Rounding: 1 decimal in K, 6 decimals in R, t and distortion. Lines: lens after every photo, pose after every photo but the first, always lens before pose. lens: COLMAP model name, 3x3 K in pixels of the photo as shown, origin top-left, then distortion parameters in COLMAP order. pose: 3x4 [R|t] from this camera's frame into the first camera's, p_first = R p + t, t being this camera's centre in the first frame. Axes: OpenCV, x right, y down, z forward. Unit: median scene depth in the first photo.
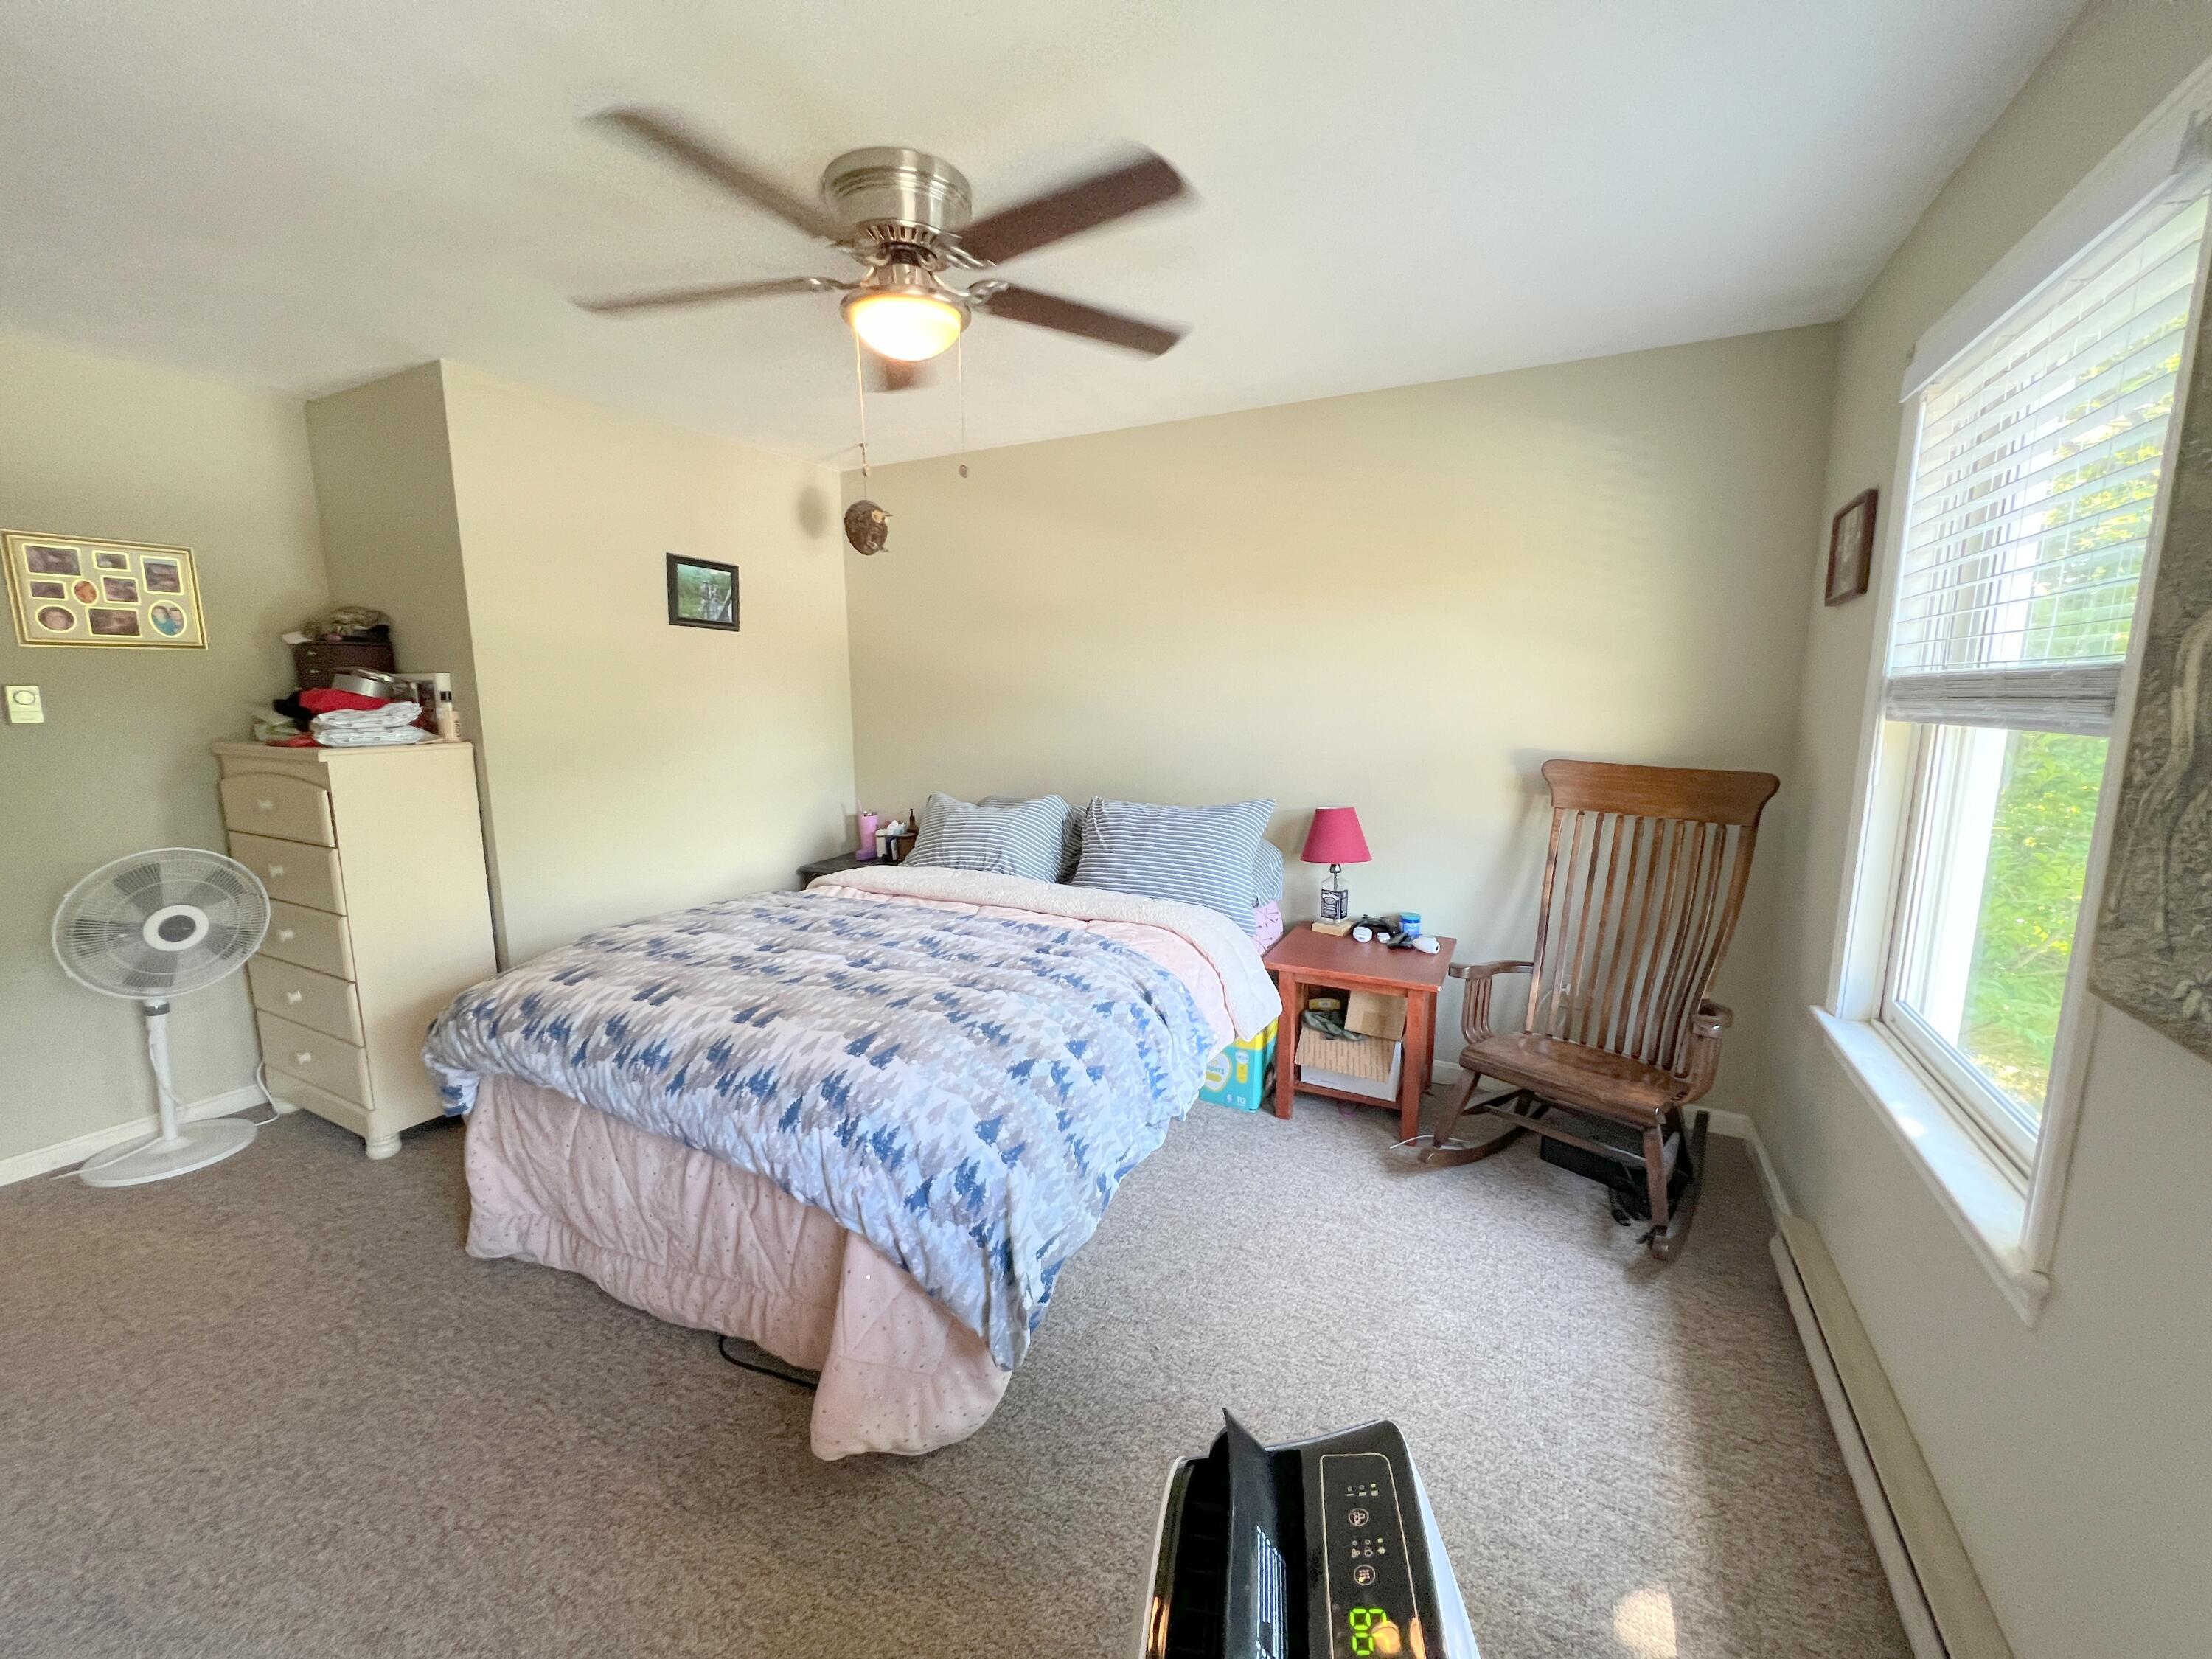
lens RADIAL K [[888.6, 0, 1106.0], [0, 888.6, 829.5], [0, 0, 1]] dist [0.000215, 0.000160]
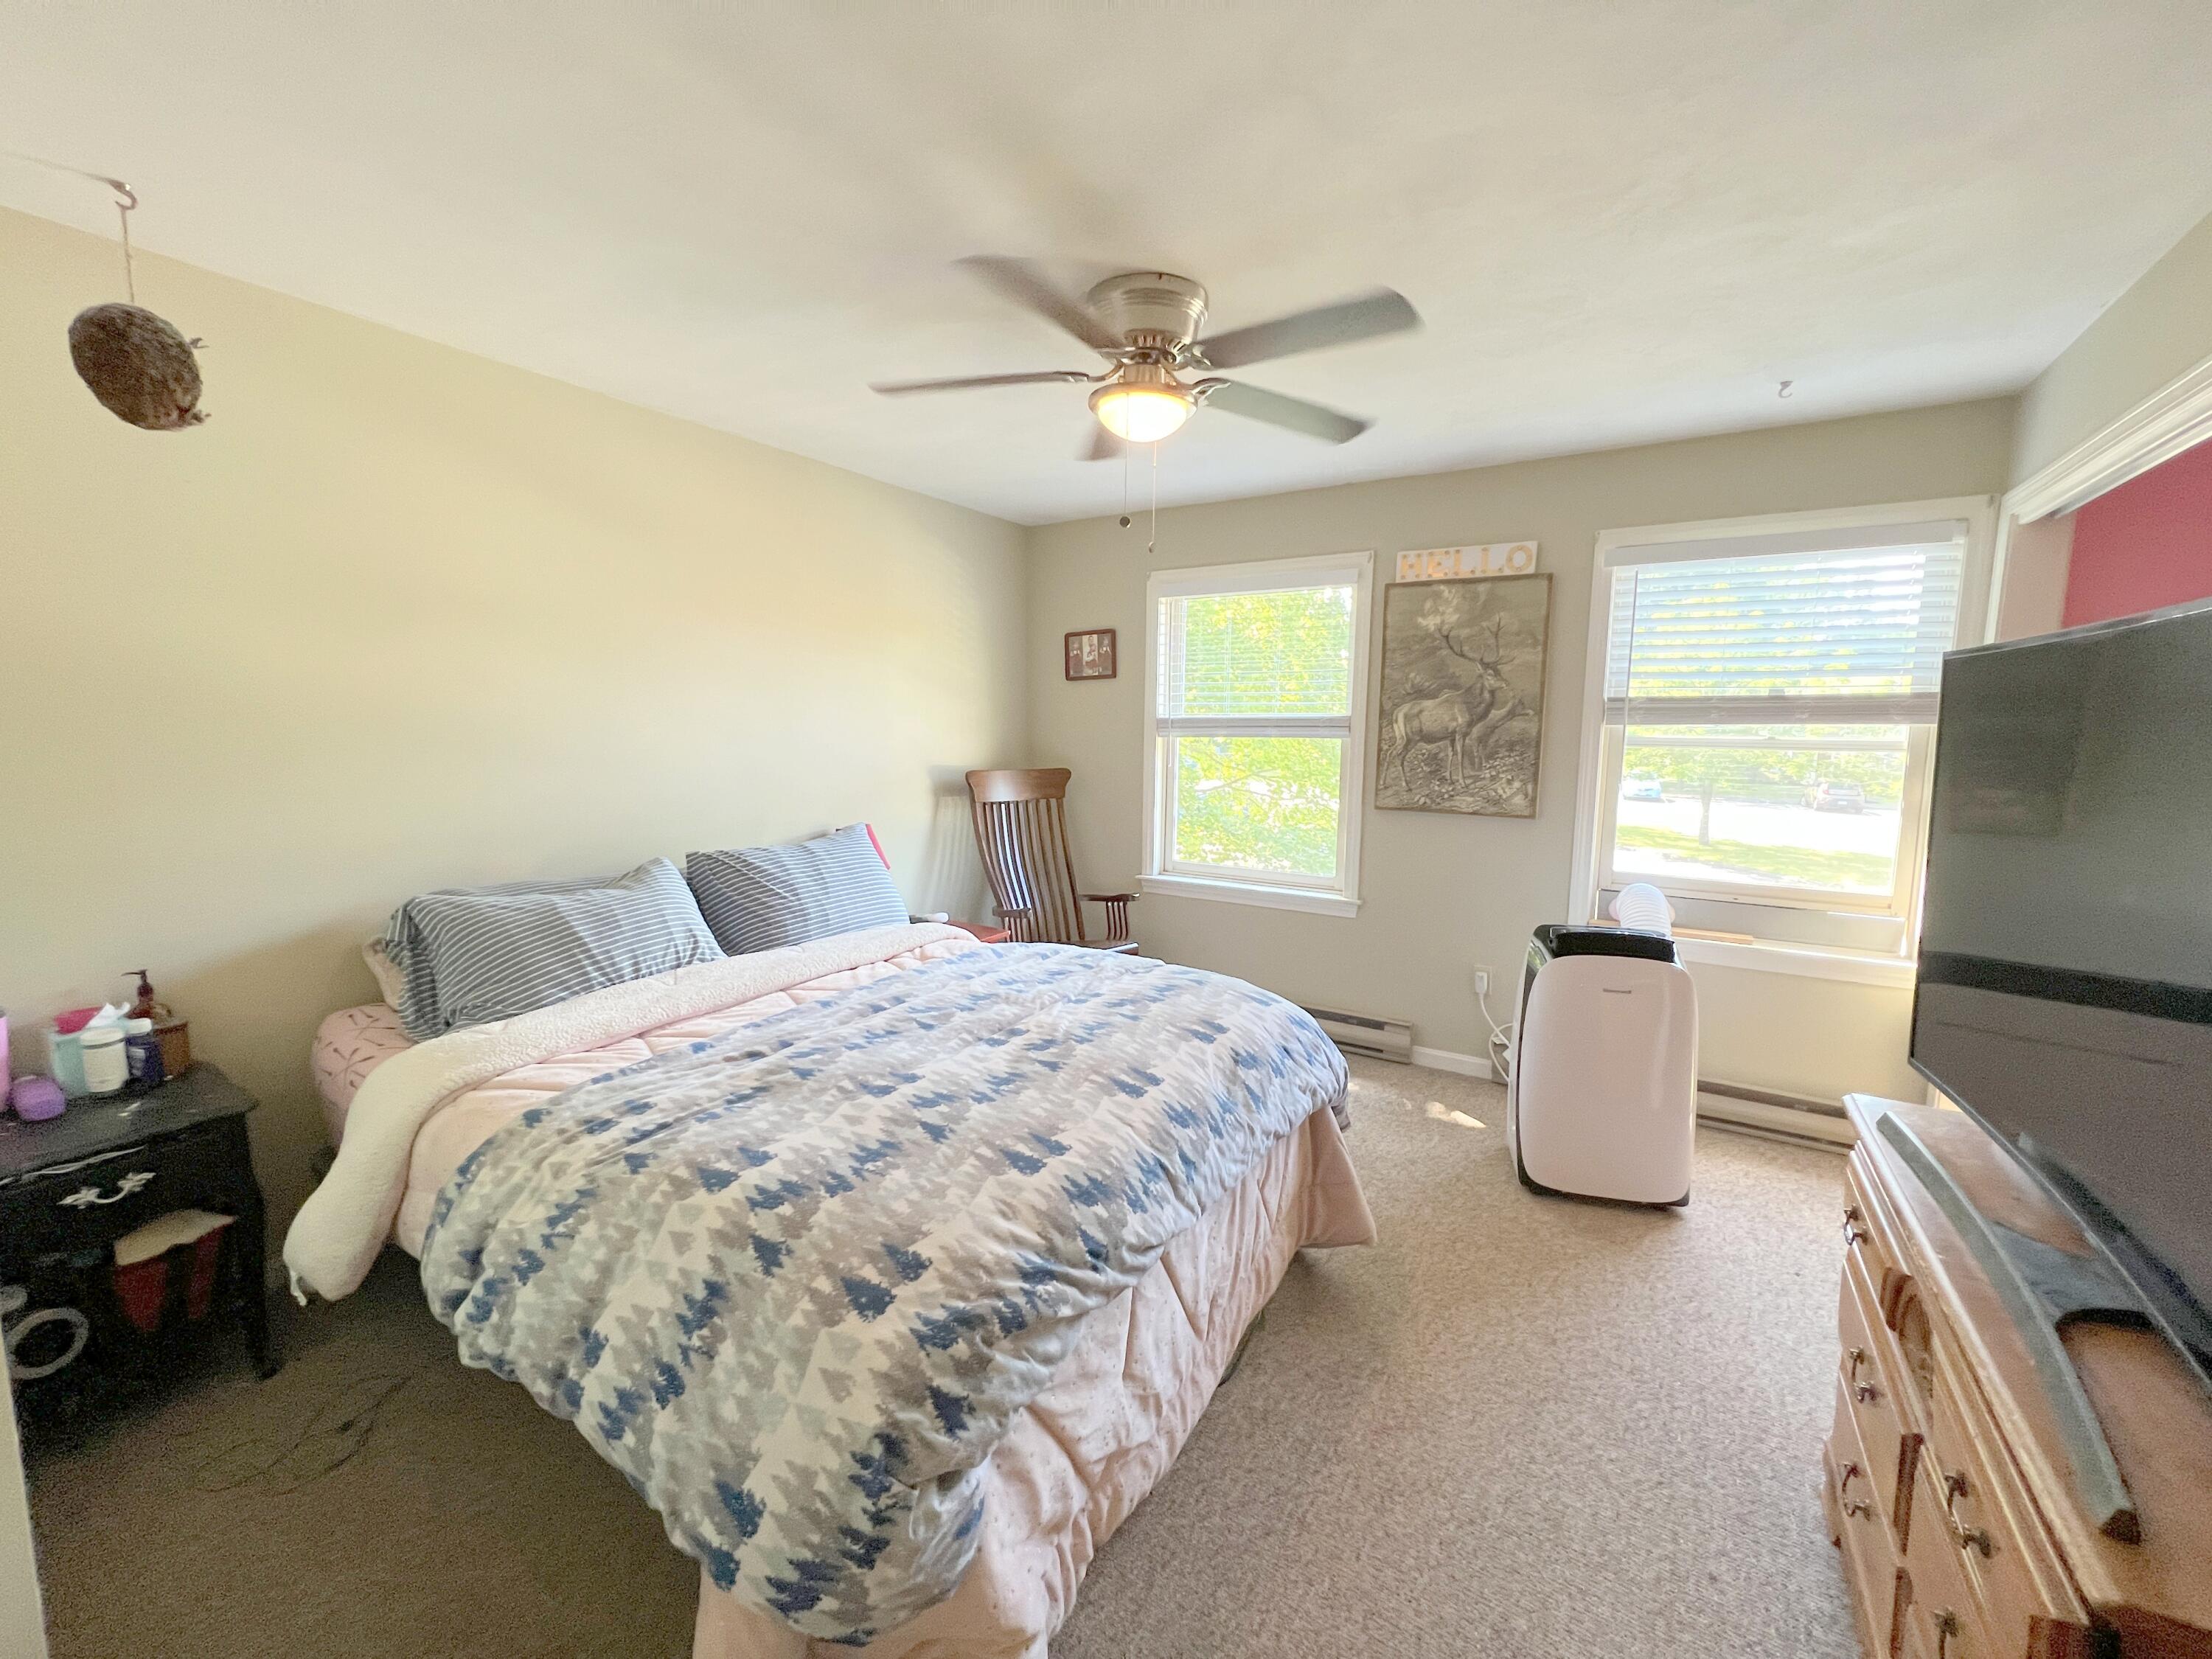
lens RADIAL K [[888.6, 0, 1106.0], [0, 888.6, 829.5], [0, 0, 1]] dist [0.000215, 0.000160]
pose [[0.066804, -0.114673, 0.991155, -1.280073], [0.150499, 0.983166, 0.103605, -0.136052], [-0.986350, 0.142246, 0.082938, 0.902681]]
